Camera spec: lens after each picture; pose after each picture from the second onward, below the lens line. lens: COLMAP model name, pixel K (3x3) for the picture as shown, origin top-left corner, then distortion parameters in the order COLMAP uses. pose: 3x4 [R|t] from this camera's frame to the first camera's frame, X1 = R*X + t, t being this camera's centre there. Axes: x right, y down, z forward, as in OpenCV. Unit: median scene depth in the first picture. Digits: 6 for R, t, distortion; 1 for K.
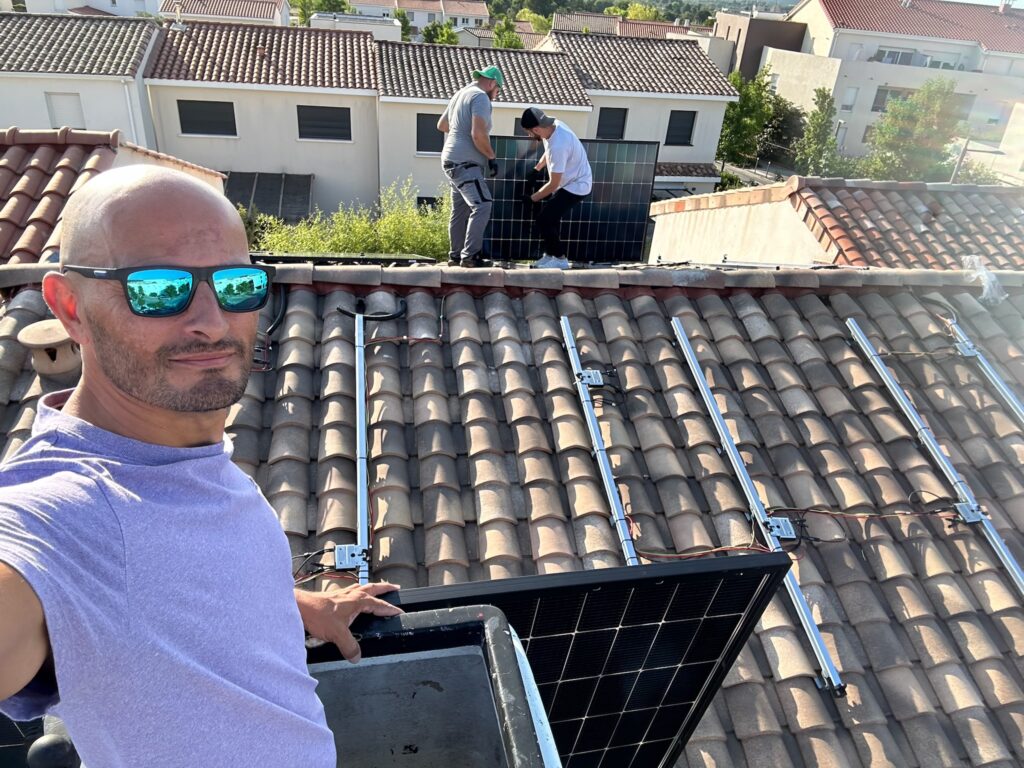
lens RADIAL K [[712.6, 0, 501.8], [0, 712.6, 398.0], [0, 0, 1]] dist [0.070499, -0.085965]
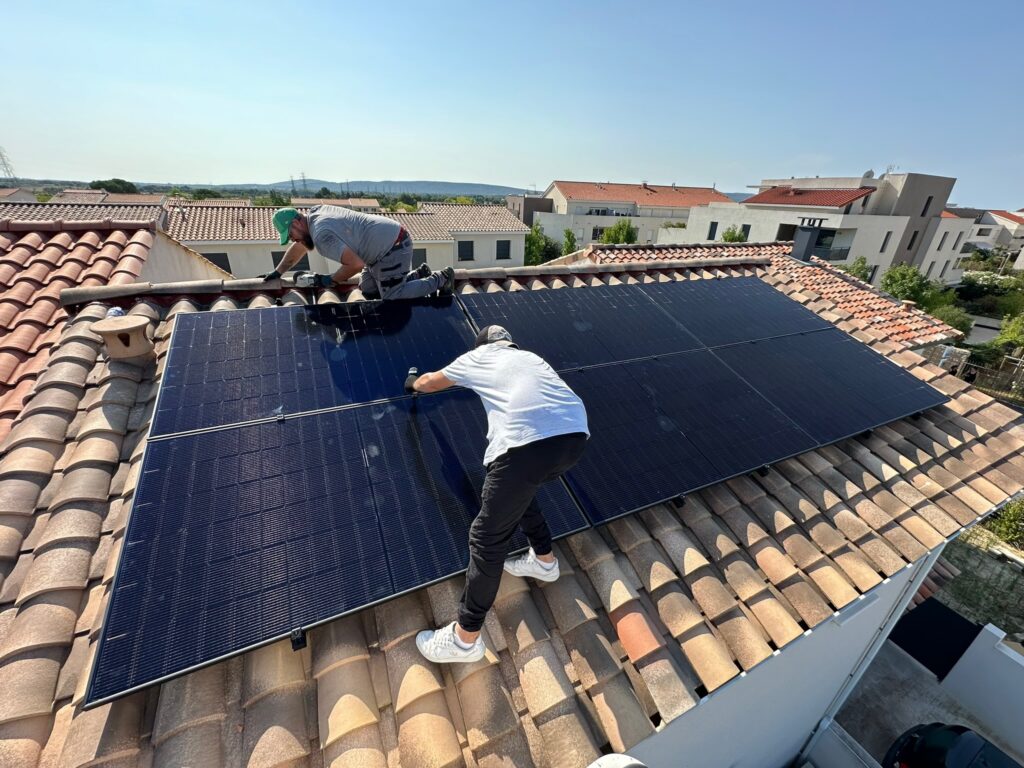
lens RADIAL K [[408.6, 0, 512.8], [0, 408.6, 383.6], [0, 0, 1]] dist [-0.004924, 0.001143]
pose [[0.960197, -0.151837, 0.234452, -0.145148], [0.169087, 0.984054, -0.055199, 0.122613], [-0.222332, 0.092645, 0.970559, 0.176430]]
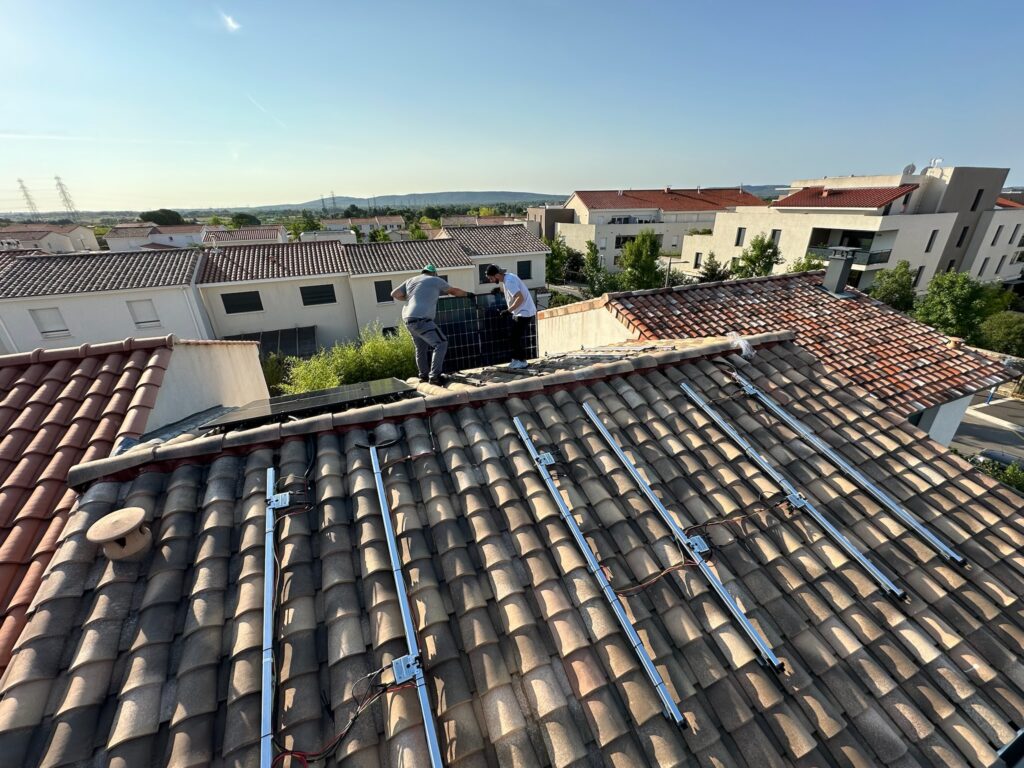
lens RADIAL K [[408.6, 0, 512.5], [0, 408.6, 383.7], [0, 0, 1]] dist [-0.004924, 0.001143]
pose [[0.969713, -0.173708, 0.171707, -0.049276], [0.189604, 0.978526, -0.080857, -0.113010], [-0.153974, 0.110964, 0.981824, 0.164850]]
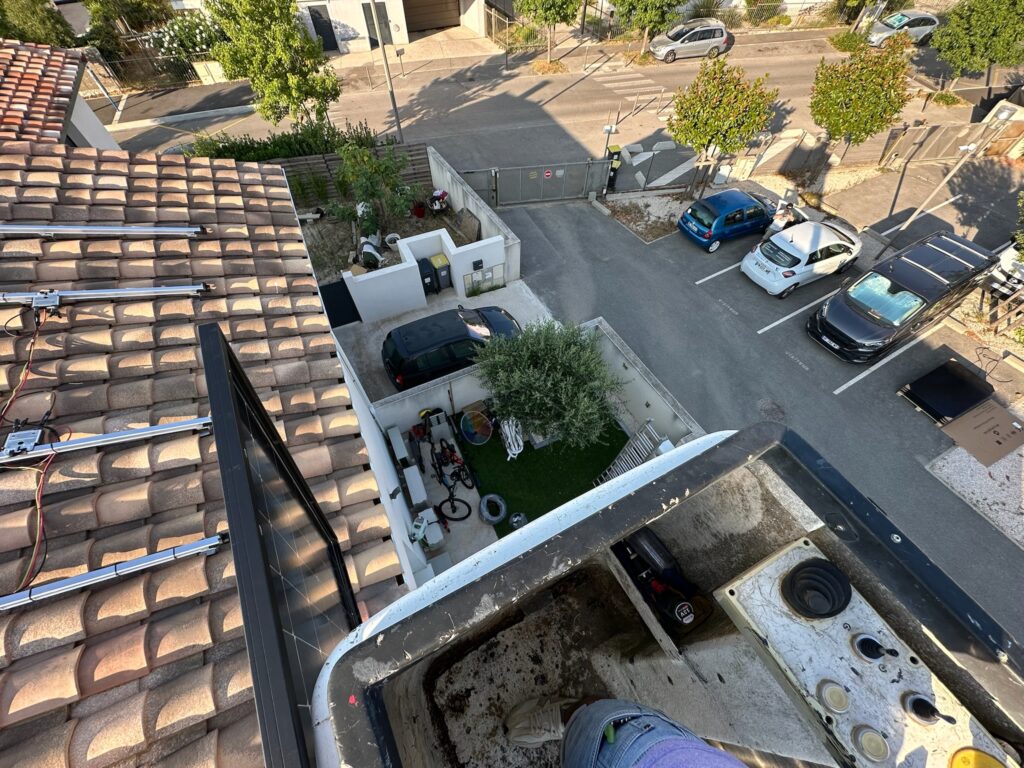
lens RADIAL K [[408.6, 0, 510.9], [0, 408.6, 383.6], [0, 0, 1]] dist [-0.004924, 0.001143]
pose [[-0.273481, -0.835936, 0.475834, -0.000187], [0.462204, 0.319630, 0.827166, 0.000169], [-0.843549, 0.446147, 0.298960, 0.175326]]
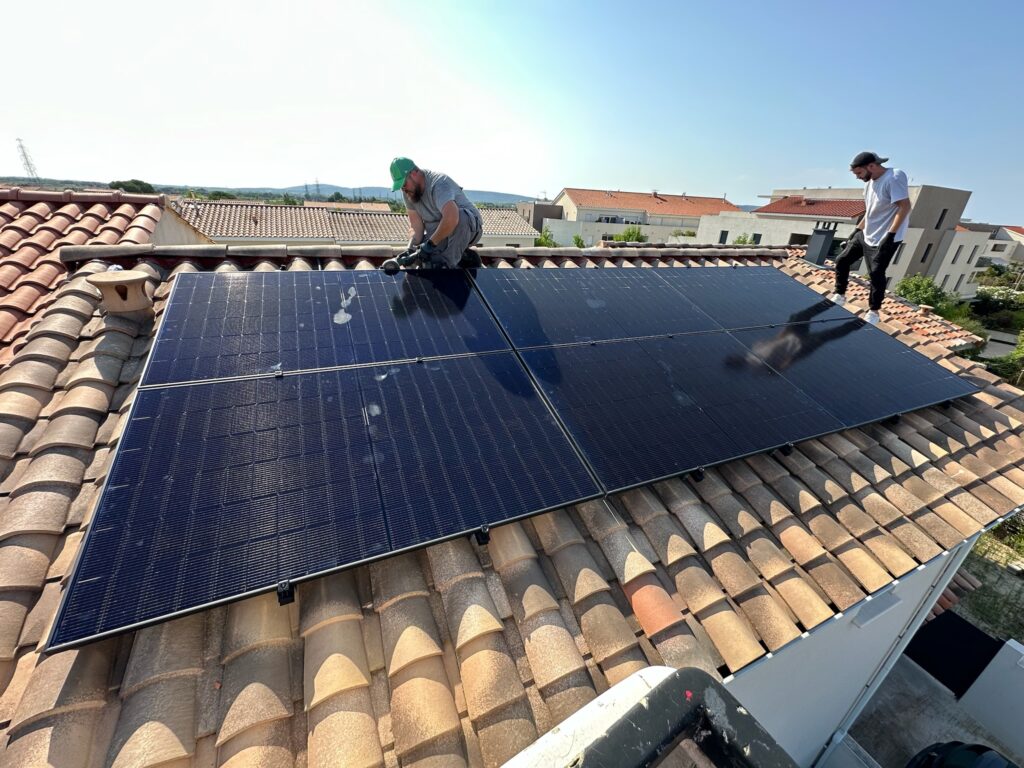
lens RADIAL K [[408.6, 0, 512.8], [0, 408.6, 383.6], [0, 0, 1]] dist [-0.004924, 0.001143]
pose [[0.966761, -0.124616, 0.223257, -0.151192], [0.144177, 0.986818, -0.073509, 0.173005], [-0.211153, 0.103254, 0.971984, 0.209202]]
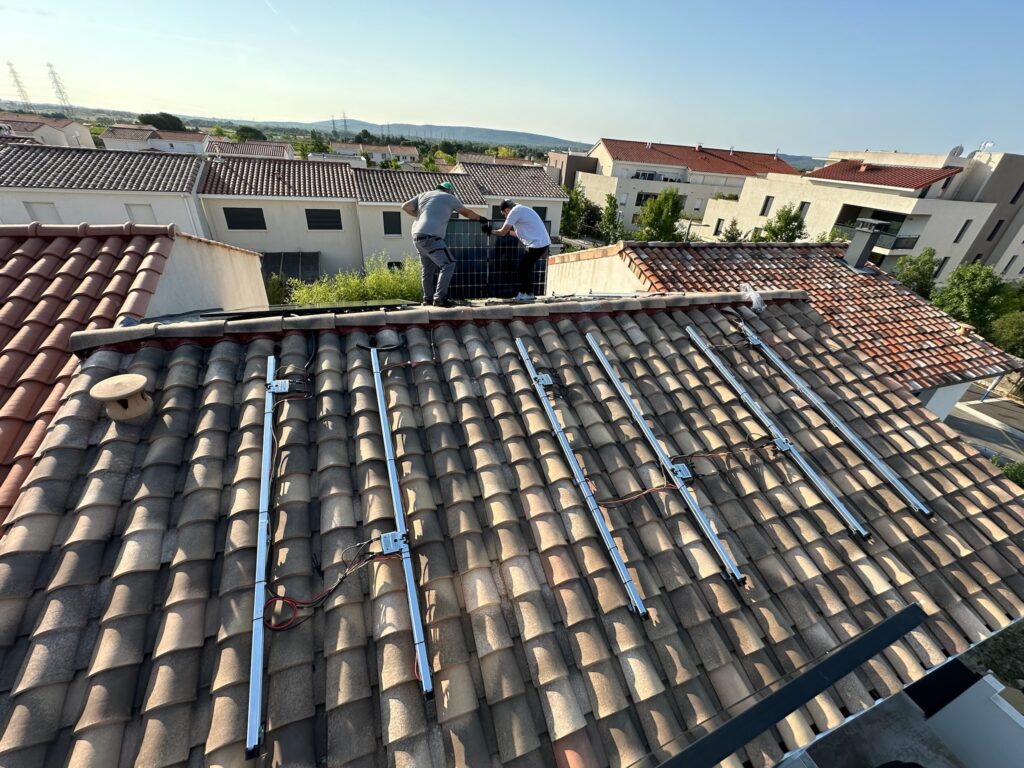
lens RADIAL K [[408.6, 0, 512.5], [0, 408.6, 383.7], [0, 0, 1]] dist [-0.004924, 0.001143]
pose [[0.983095, -0.090897, 0.158939, -0.063626], [0.087133, 0.995729, 0.030509, -0.046956], [-0.161033, -0.016145, 0.986817, 0.168929]]
